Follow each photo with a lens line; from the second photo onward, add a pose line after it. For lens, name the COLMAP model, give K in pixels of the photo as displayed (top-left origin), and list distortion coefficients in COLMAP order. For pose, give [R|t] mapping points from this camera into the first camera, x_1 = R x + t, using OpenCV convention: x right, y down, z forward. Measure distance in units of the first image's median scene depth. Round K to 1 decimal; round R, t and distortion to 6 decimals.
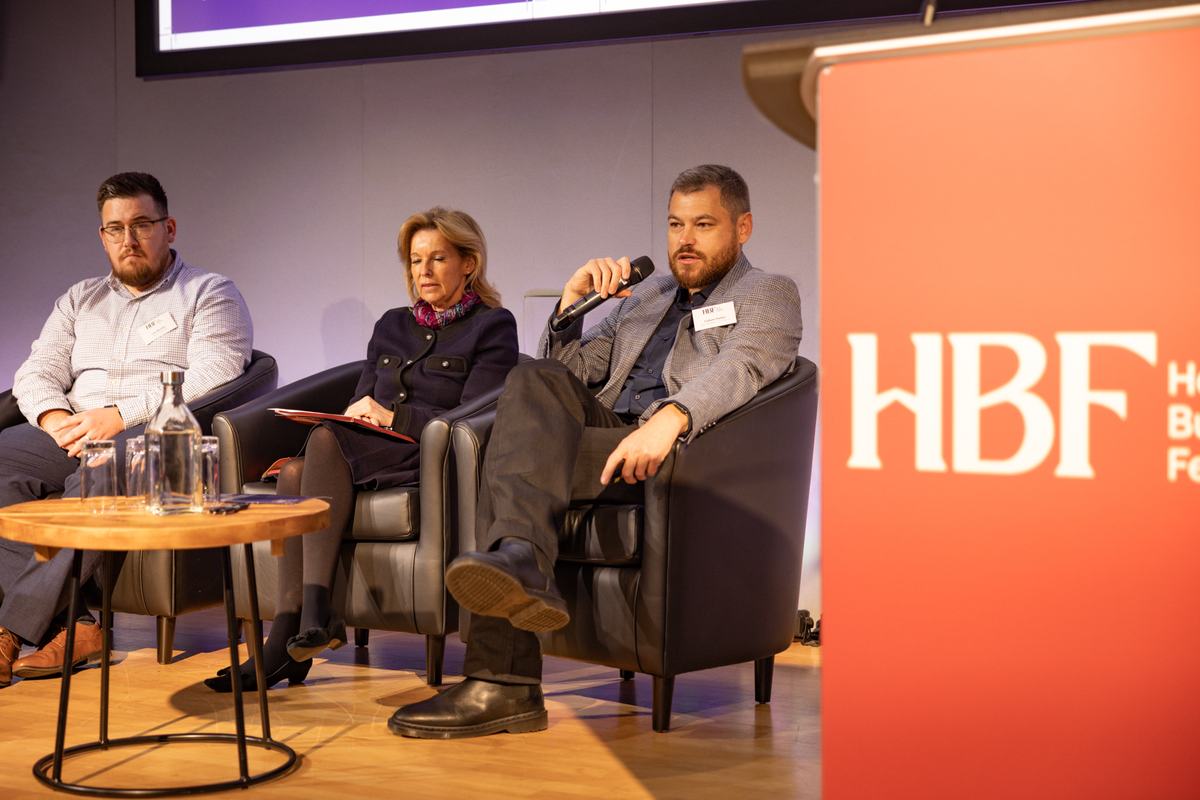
lens RADIAL K [[2032.6, 0, 601.8], [0, 2032.6, 401.5], [0, 0, 1]] dist [-0.009181, 0.000000]
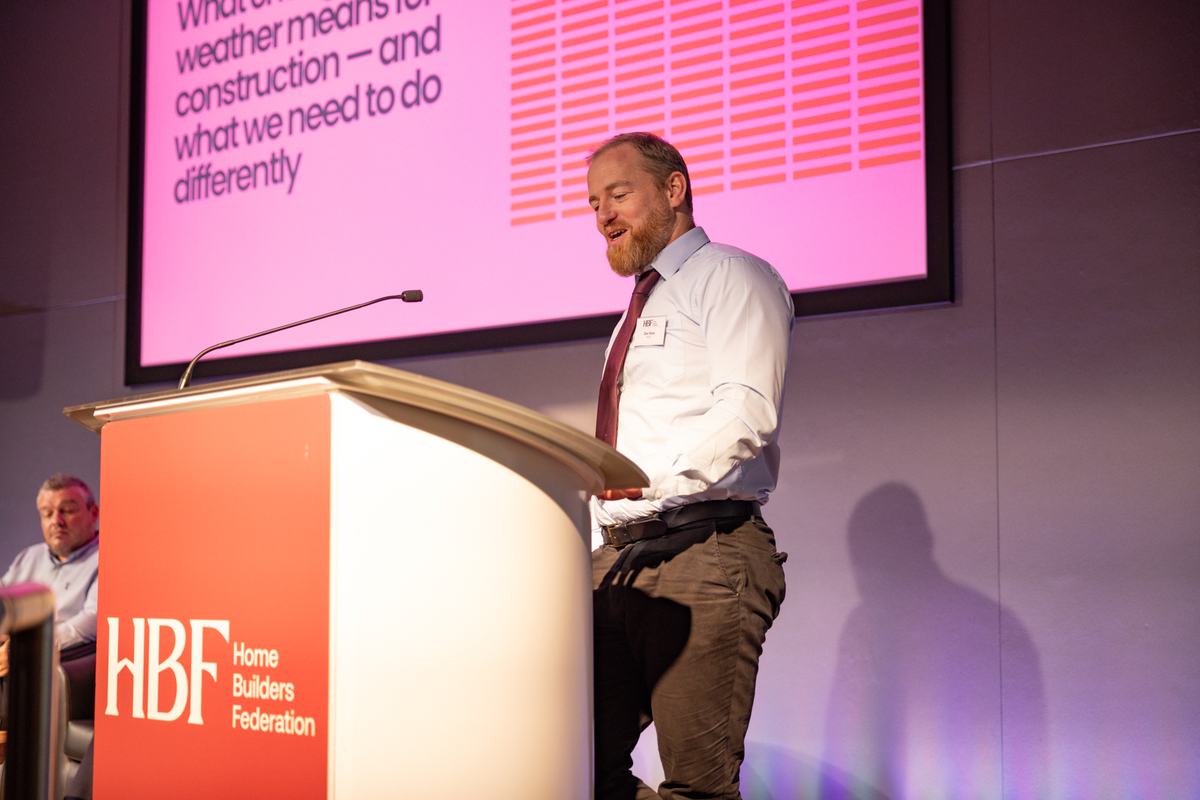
lens RADIAL K [[1928.1, 0, 593.4], [0, 1928.1, 398.7], [0, 0, 1]] dist [0.037803, 0.000000]
pose [[0.980966, -0.013909, -0.193682, 0.694525], [-0.010844, 0.991951, -0.126155, -0.017857], [0.193878, 0.125854, 0.972919, -0.225011]]
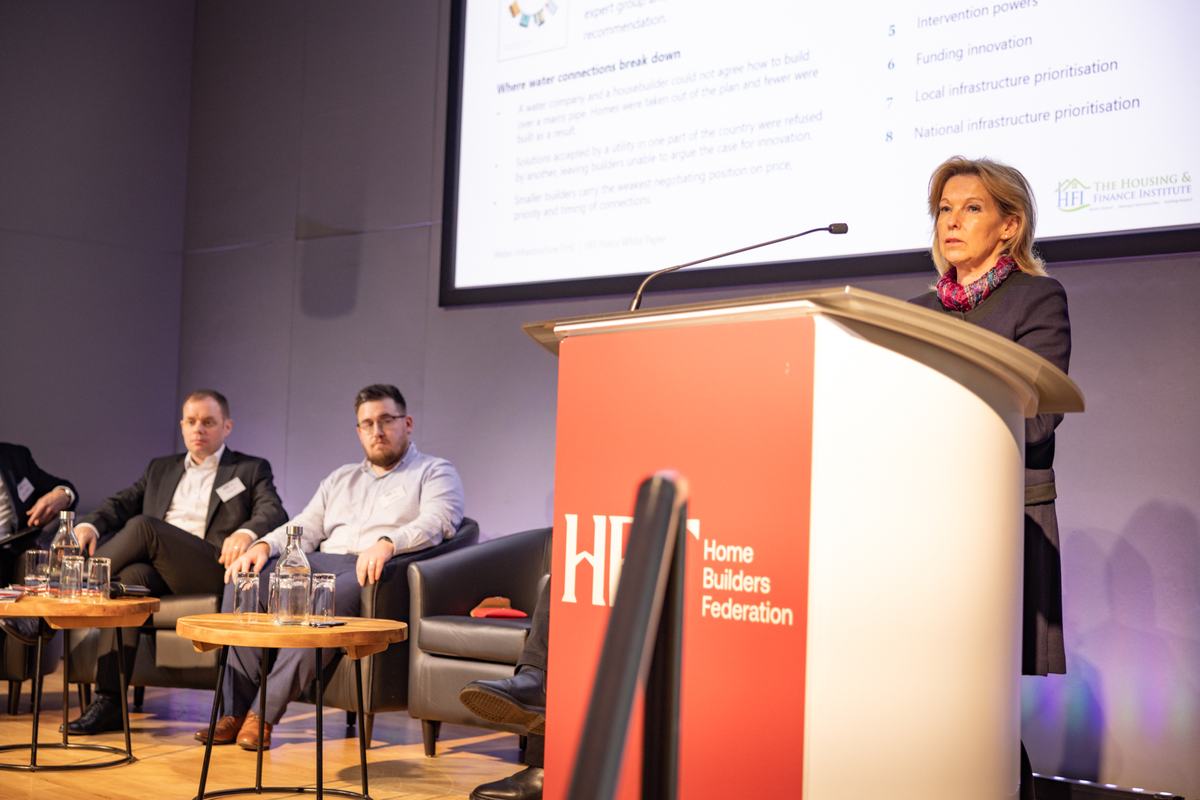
lens RADIAL K [[1913.9, 0, 600.7], [0, 1913.9, 400.9], [0, 0, 1]] dist [0.032968, 0.000000]
pose [[0.959467, 0.023050, -0.280877, 0.542581], [-0.049398, 0.994975, -0.087090, 0.006212], [0.277458, 0.097435, 0.955784, -0.363385]]
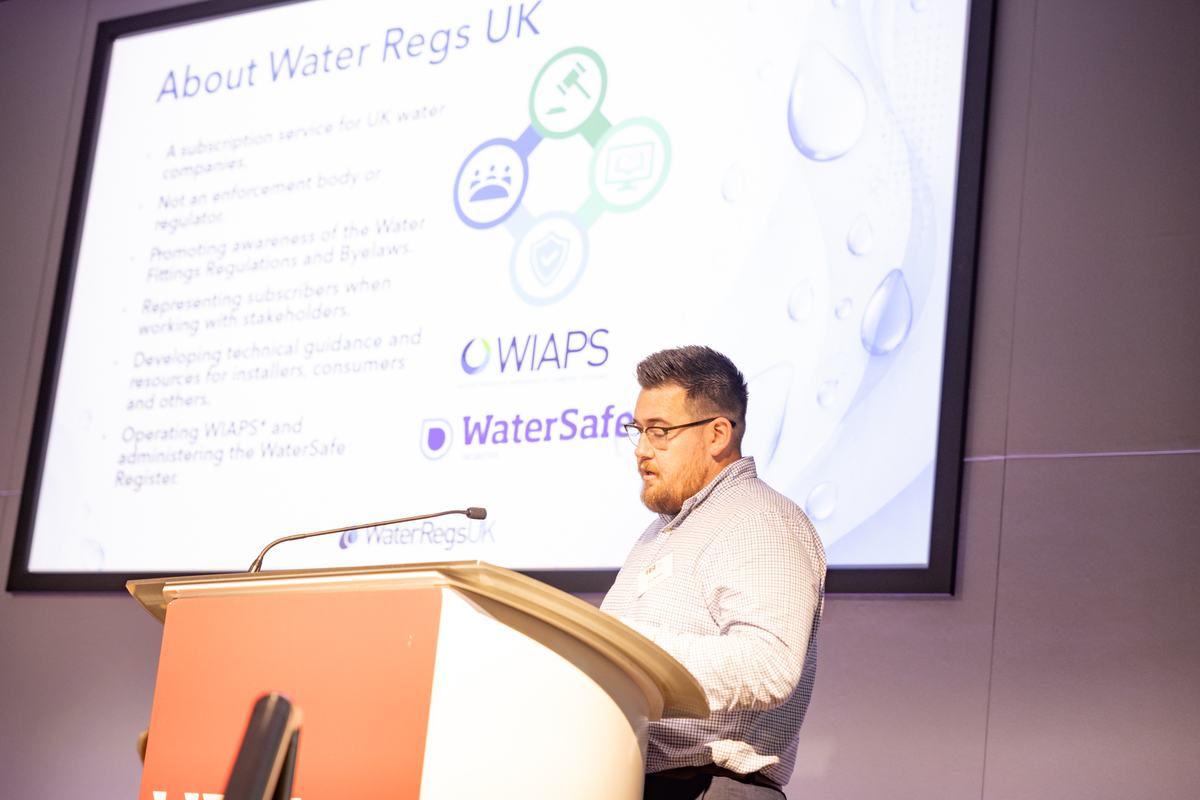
lens RADIAL K [[2350.6, 0, 599.8], [0, 2350.6, 405.1], [0, 0, 1]] dist [0.057094, 0.000000]
pose [[0.989162, 0.083443, -0.120815, 0.592023], [-0.112385, 0.959787, -0.257251, 0.094017], [0.094491, 0.268041, 0.958763, -0.582256]]
